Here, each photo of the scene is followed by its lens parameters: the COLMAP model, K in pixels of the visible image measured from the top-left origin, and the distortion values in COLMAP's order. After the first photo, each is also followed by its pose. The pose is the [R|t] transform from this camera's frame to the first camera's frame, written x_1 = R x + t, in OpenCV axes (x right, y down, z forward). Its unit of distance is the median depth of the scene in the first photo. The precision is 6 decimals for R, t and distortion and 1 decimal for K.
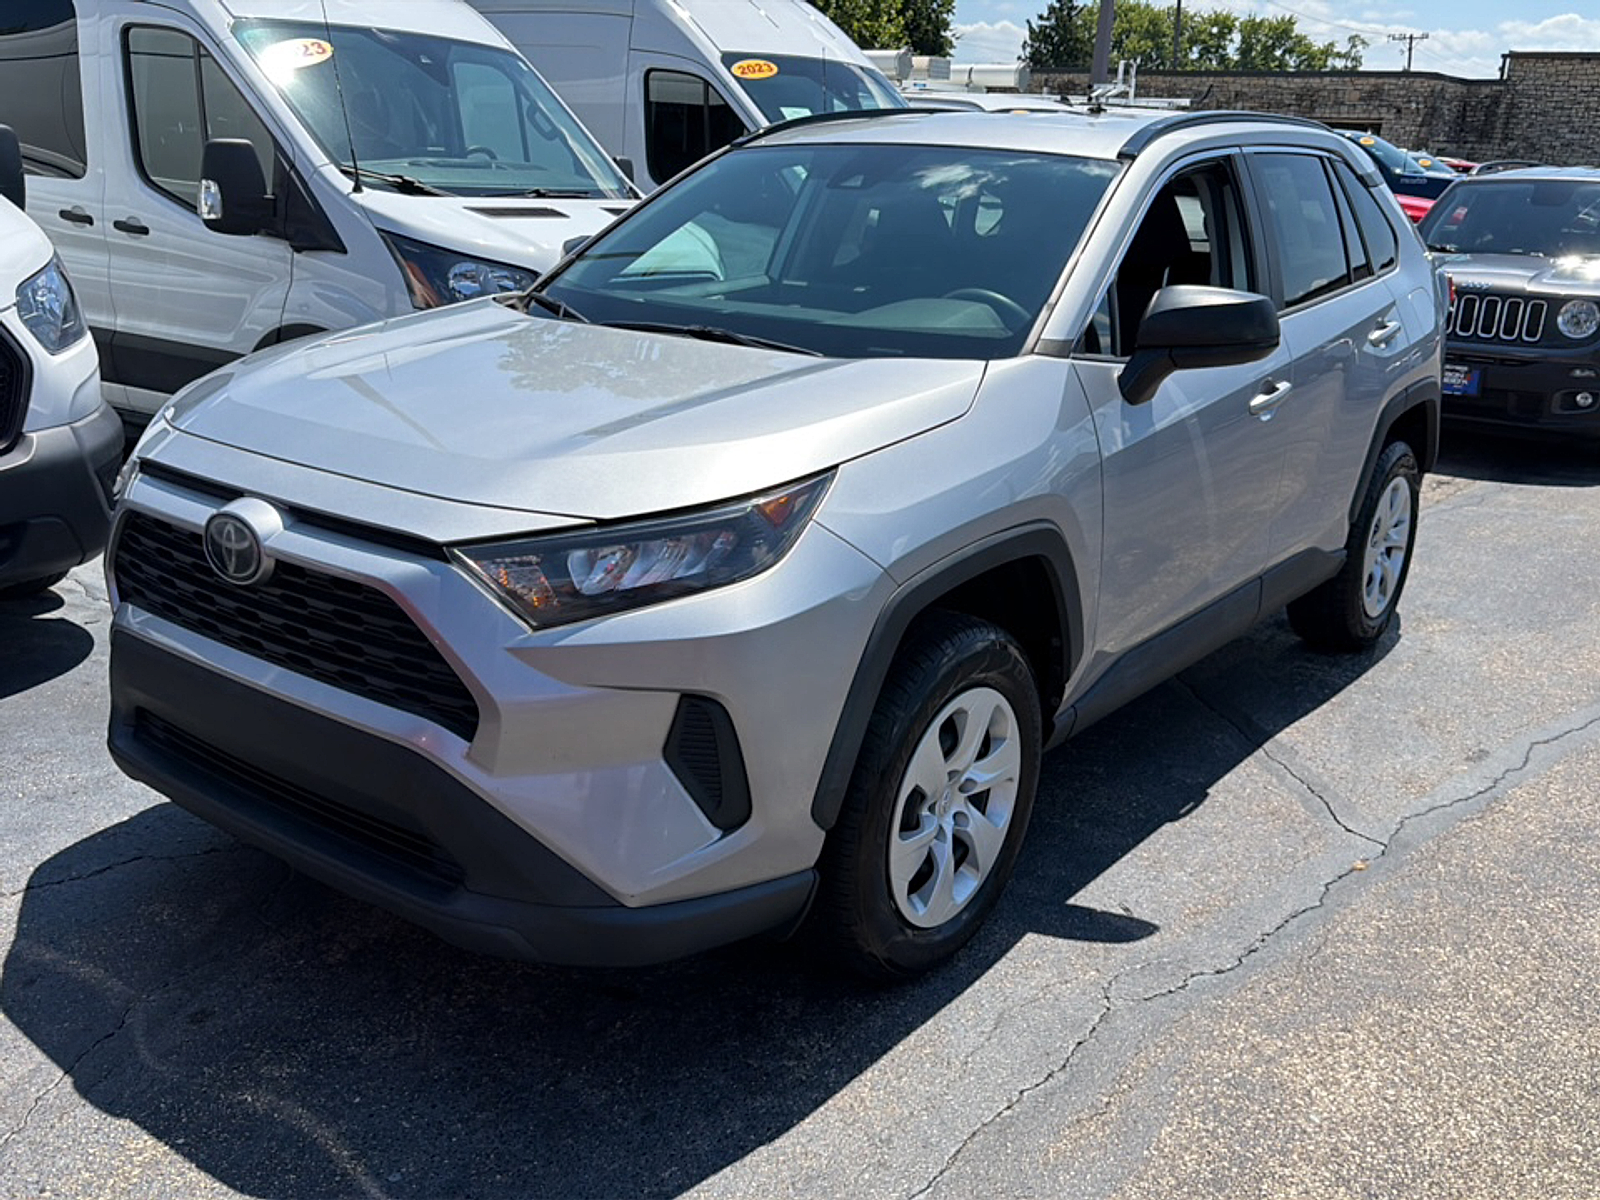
lens RADIAL K [[1452.3, 0, 797.2], [0, 1452.3, 610.0], [0, 0, 1]] dist [0.086424, -0.140690]
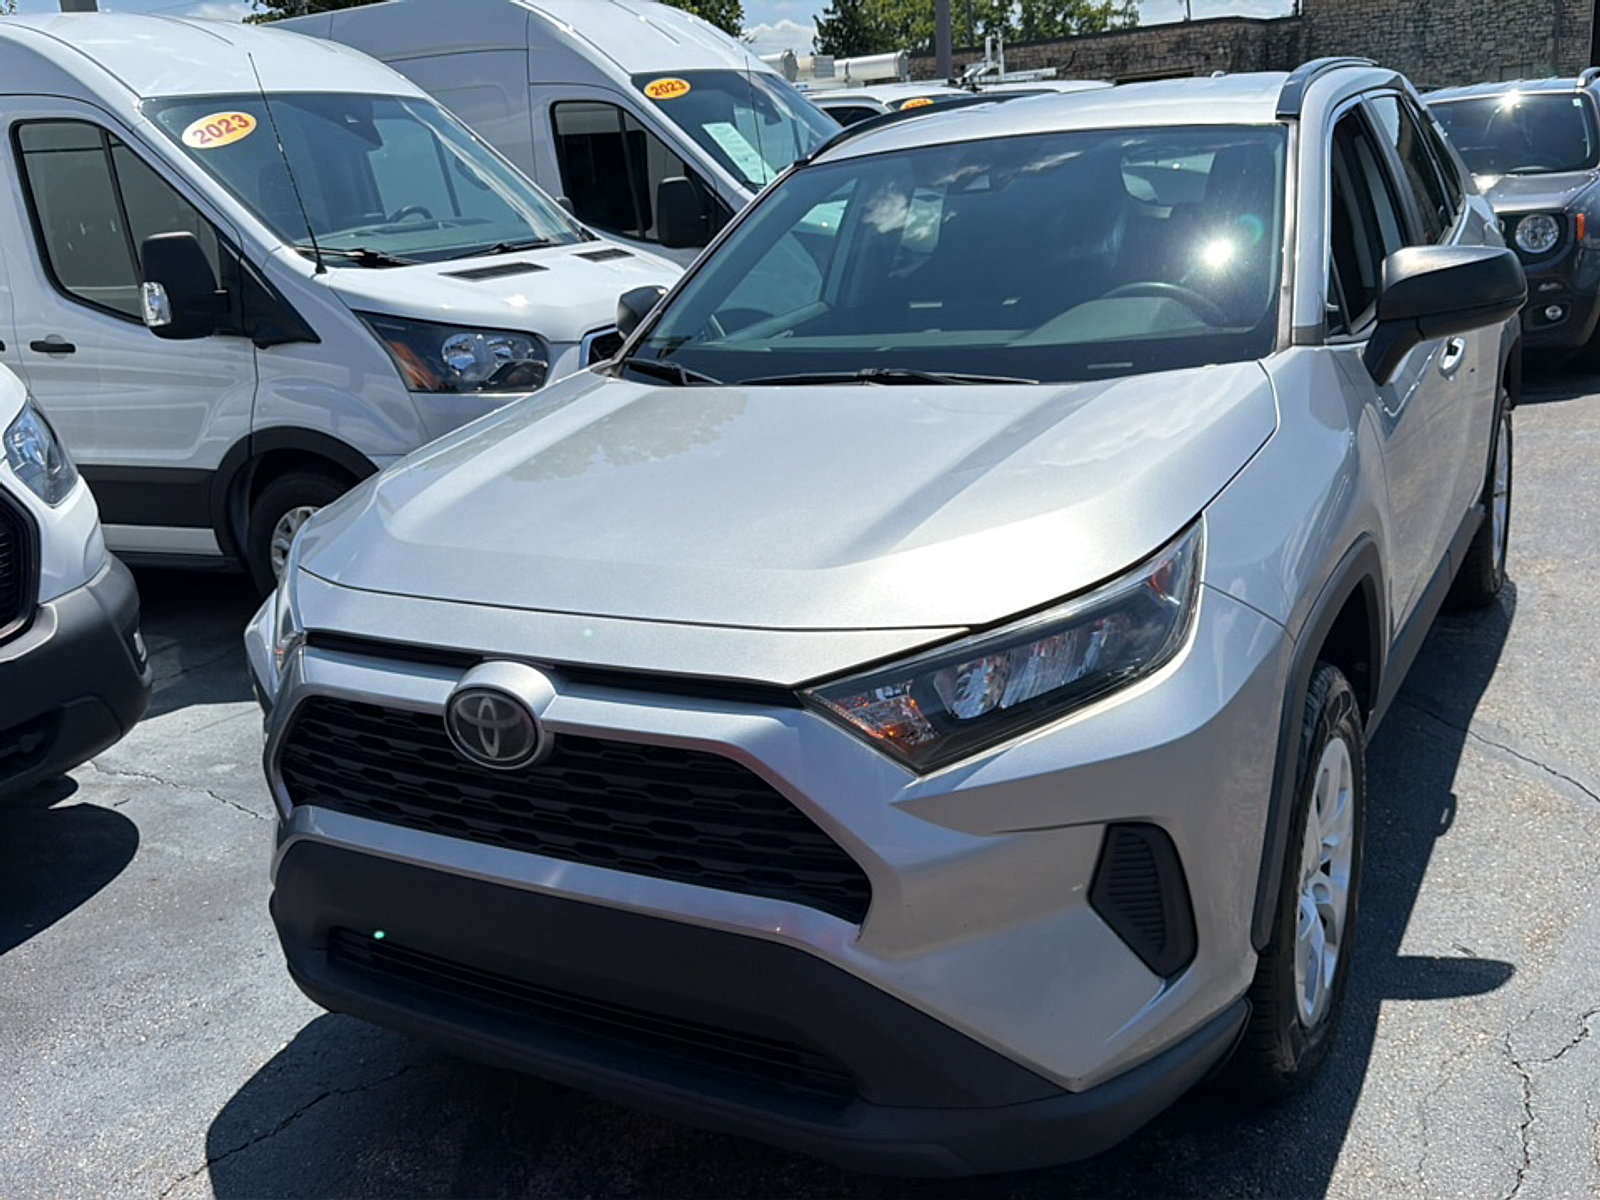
lens RADIAL K [[1452.3, 0, 797.2], [0, 1452.3, 610.0], [0, 0, 1]] dist [0.086424, -0.140690]
pose [[0.983529, -0.156417, 0.090579, -0.124184], [0.156973, 0.987602, 0.000989, -0.035555], [-0.089610, 0.013246, 0.995889, 0.081073]]
